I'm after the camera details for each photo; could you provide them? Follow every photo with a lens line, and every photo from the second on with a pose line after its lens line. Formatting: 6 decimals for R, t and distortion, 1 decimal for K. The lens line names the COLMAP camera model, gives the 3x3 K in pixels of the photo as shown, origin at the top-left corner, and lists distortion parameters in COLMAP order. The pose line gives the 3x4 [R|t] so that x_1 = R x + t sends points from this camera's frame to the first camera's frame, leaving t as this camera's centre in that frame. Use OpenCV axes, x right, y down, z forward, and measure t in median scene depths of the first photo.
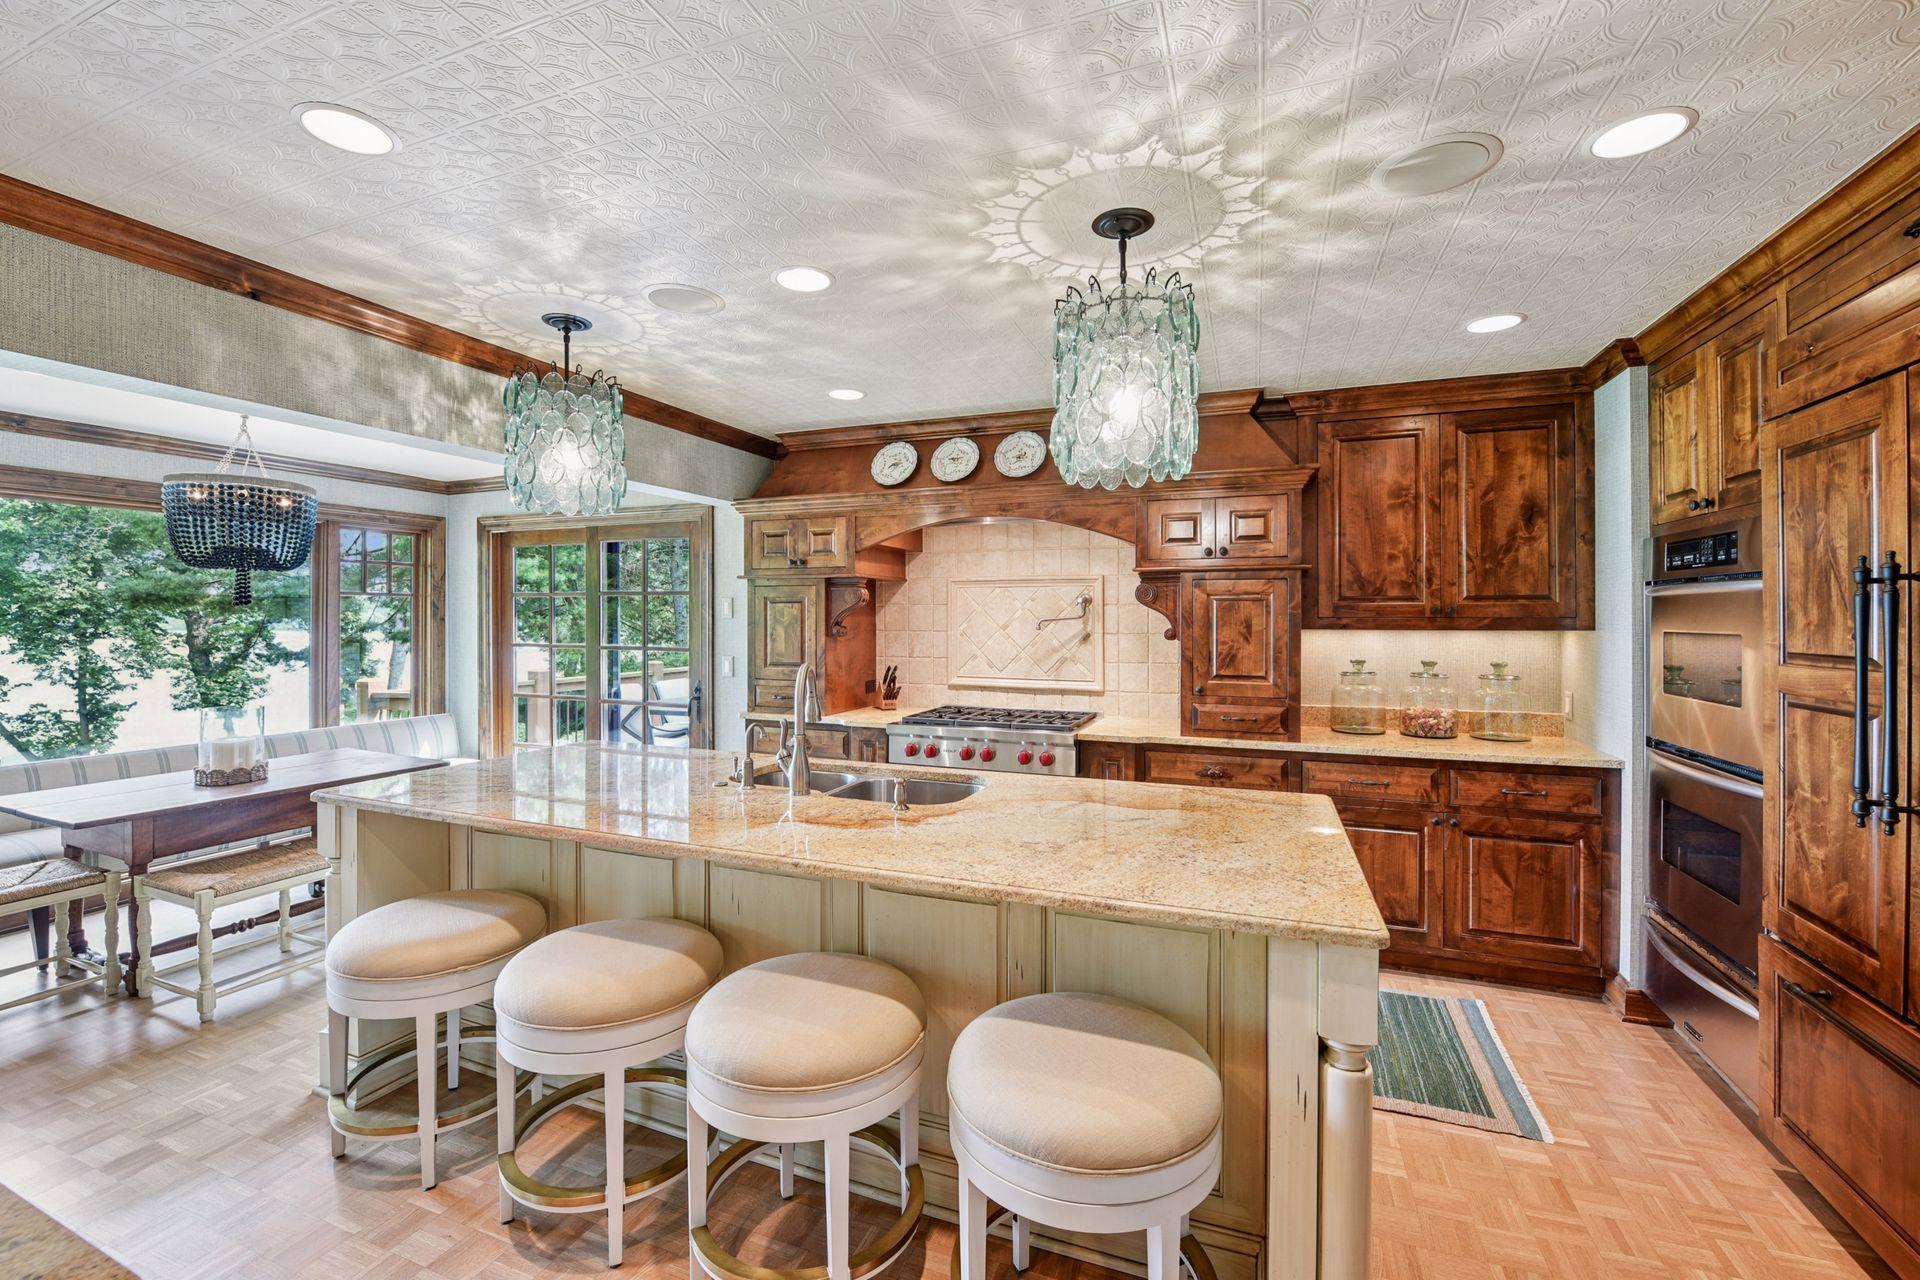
lens RADIAL K [[785.0, 0, 962.6], [0, 785.0, 625.2], [0, 0, 1]] dist [-0.006420, -0.000068]
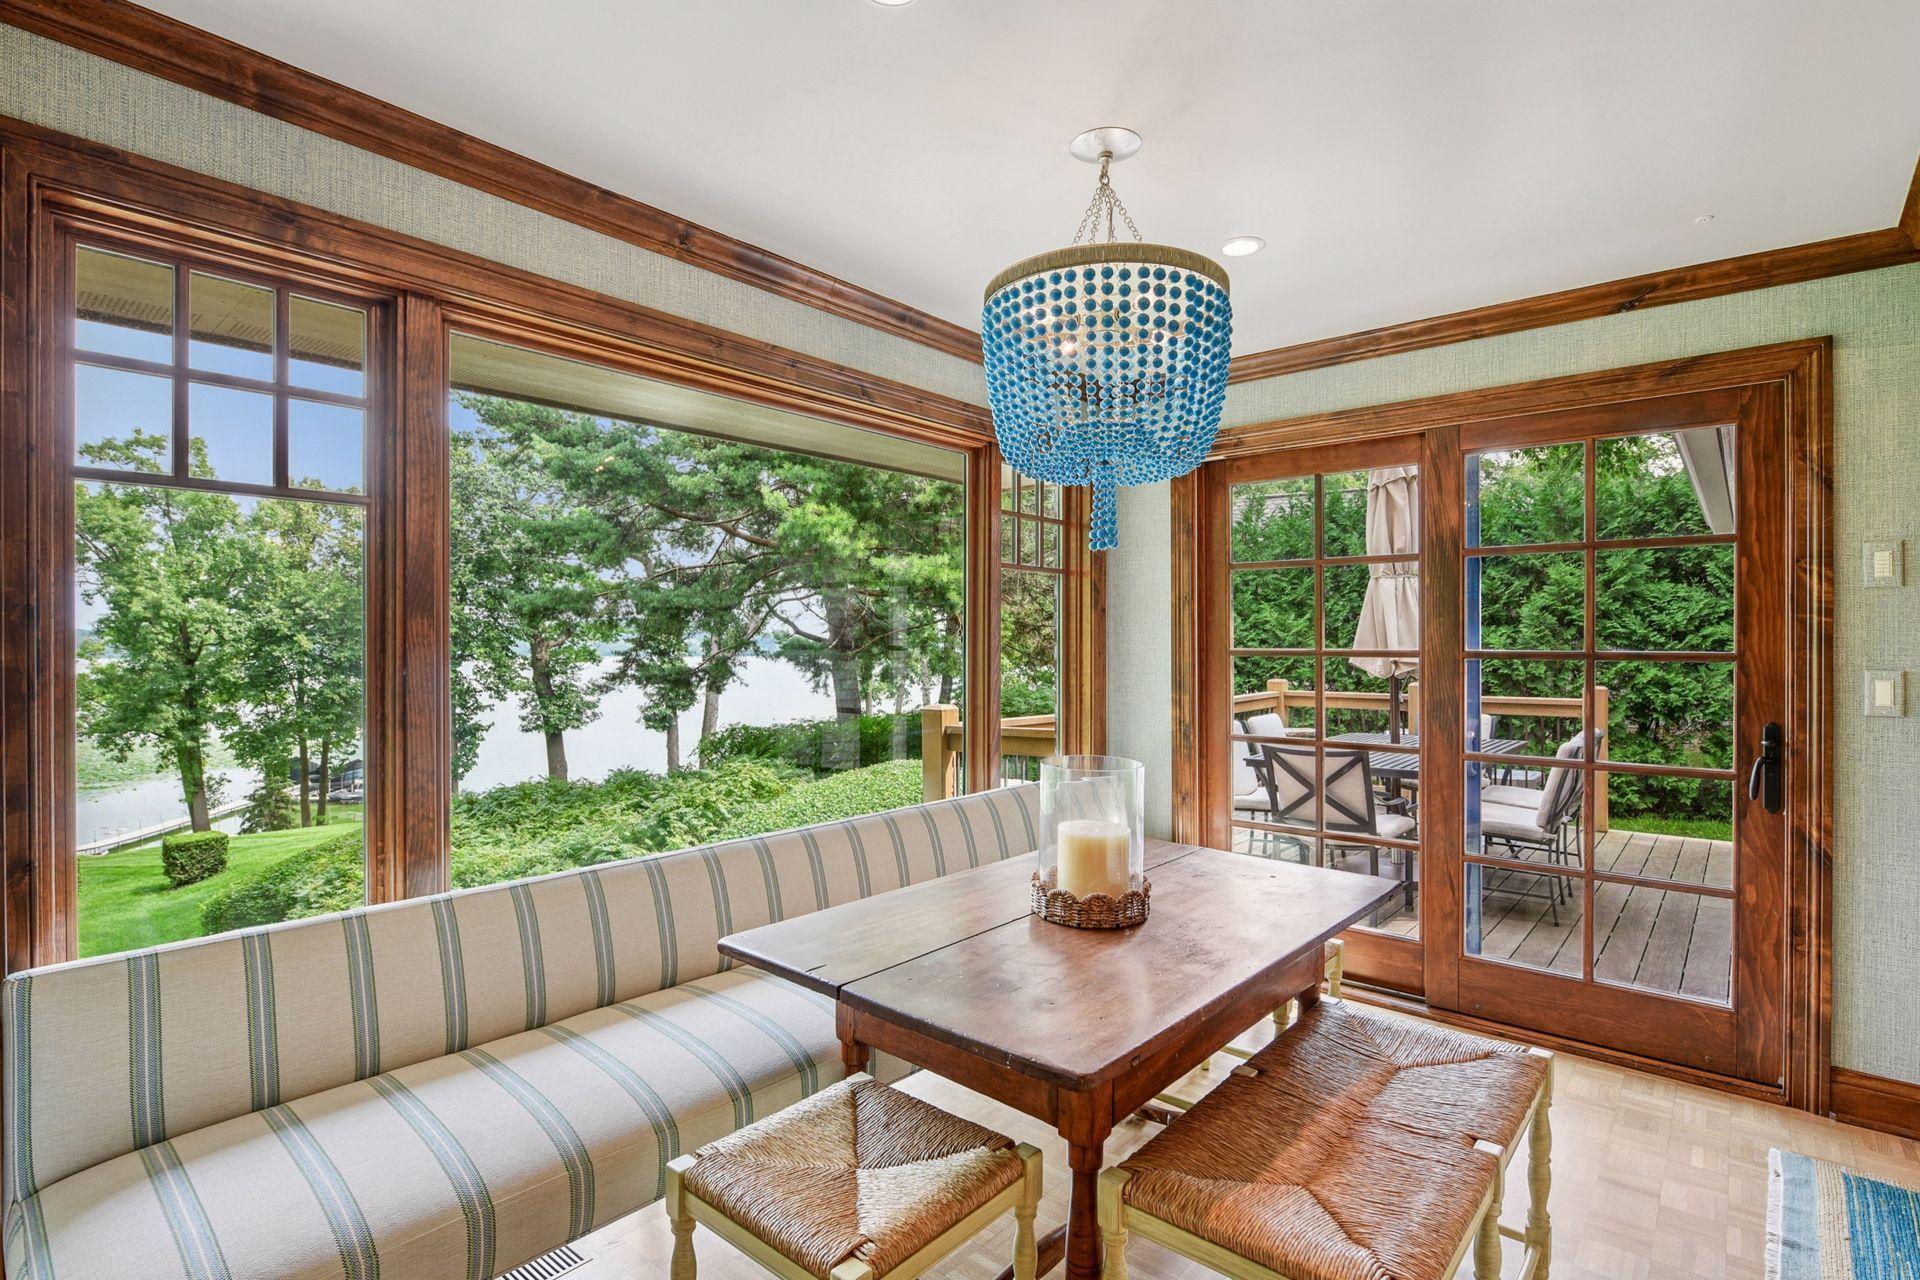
lens RADIAL K [[928.4, 0, 969.2], [0, 928.4, 641.4], [0, 0, 1]] dist [-0.008703, -0.001071]
pose [[0.948473, -0.002599, -0.316849, -0.843090], [-0.000643, 0.999949, -0.010127, 0.037070], [0.316859, 0.009808, 0.948422, 0.441941]]
